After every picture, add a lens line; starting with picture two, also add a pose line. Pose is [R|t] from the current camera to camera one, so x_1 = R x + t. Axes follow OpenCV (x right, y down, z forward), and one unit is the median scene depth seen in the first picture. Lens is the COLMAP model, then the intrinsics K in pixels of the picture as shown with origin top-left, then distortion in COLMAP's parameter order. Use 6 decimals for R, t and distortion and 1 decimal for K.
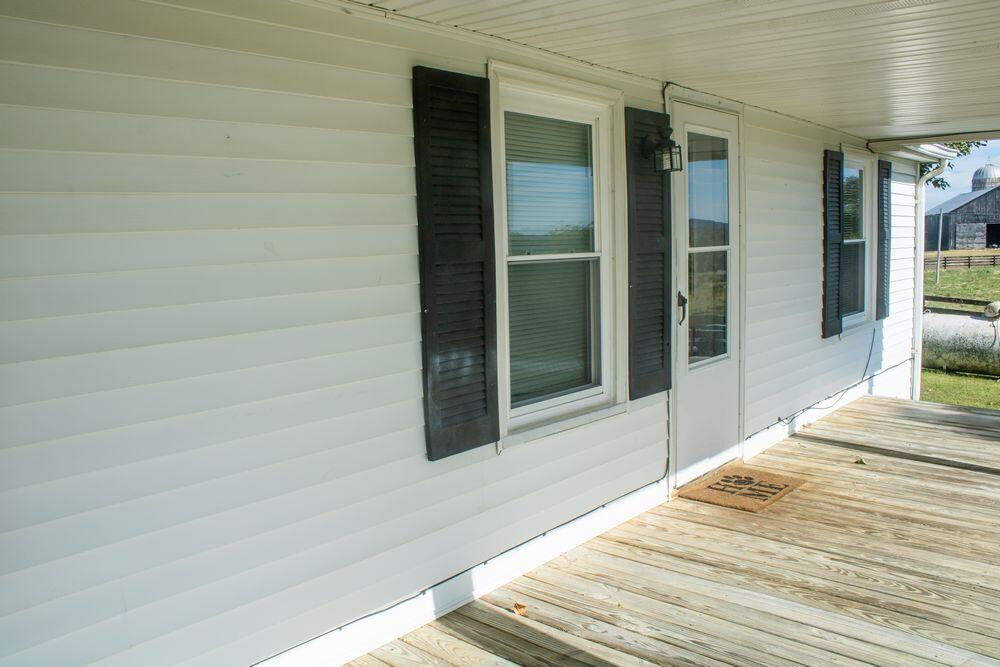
lens RADIAL K [[827.6, 0, 500.9], [0, 827.6, 302.8], [0, 0, 1]] dist [-0.191993, 0.000463]
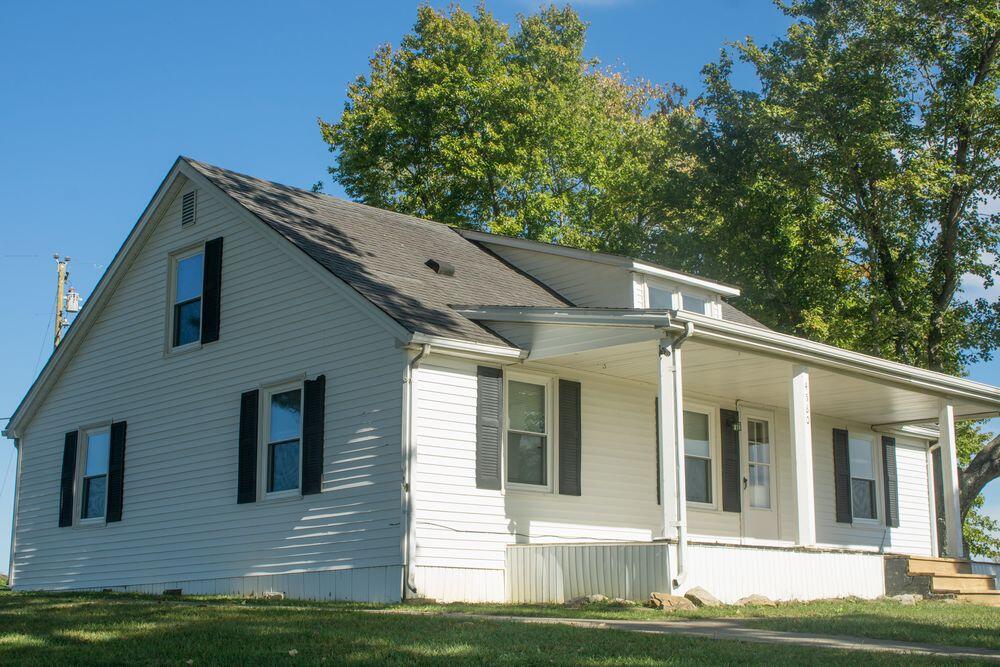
lens RADIAL K [[1481.1, 0, 500.0], [0, 1481.1, 333.5], [0, 0, 1]] dist [-0.043592, -0.050304]
pose [[0.996489, -0.000956, -0.083722, -0.170857], [-0.023721, 0.955741, -0.293251, 0.981206], [0.080297, 0.294207, 0.952363, -3.822083]]
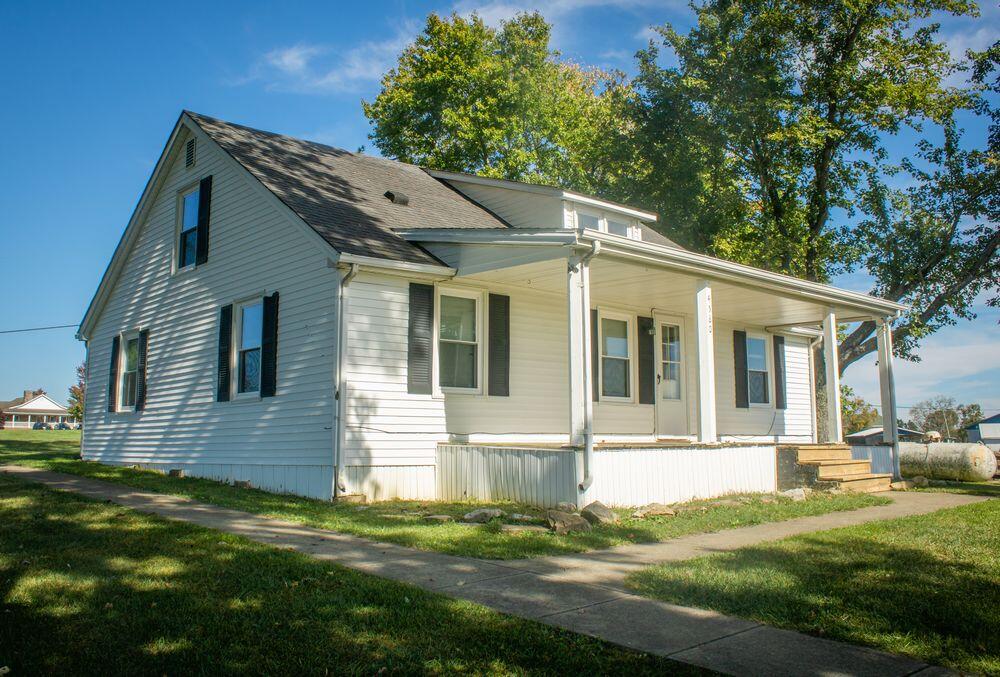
lens RADIAL K [[895.1, 0, 498.9], [0, 895.1, 304.9], [0, 0, 1]] dist [-0.131282, 0.000705]
pose [[0.992327, -0.003261, -0.123599, 0.037794], [-0.026622, 0.970571, -0.239339, 0.570520], [0.120742, 0.240793, 0.963037, -2.452417]]
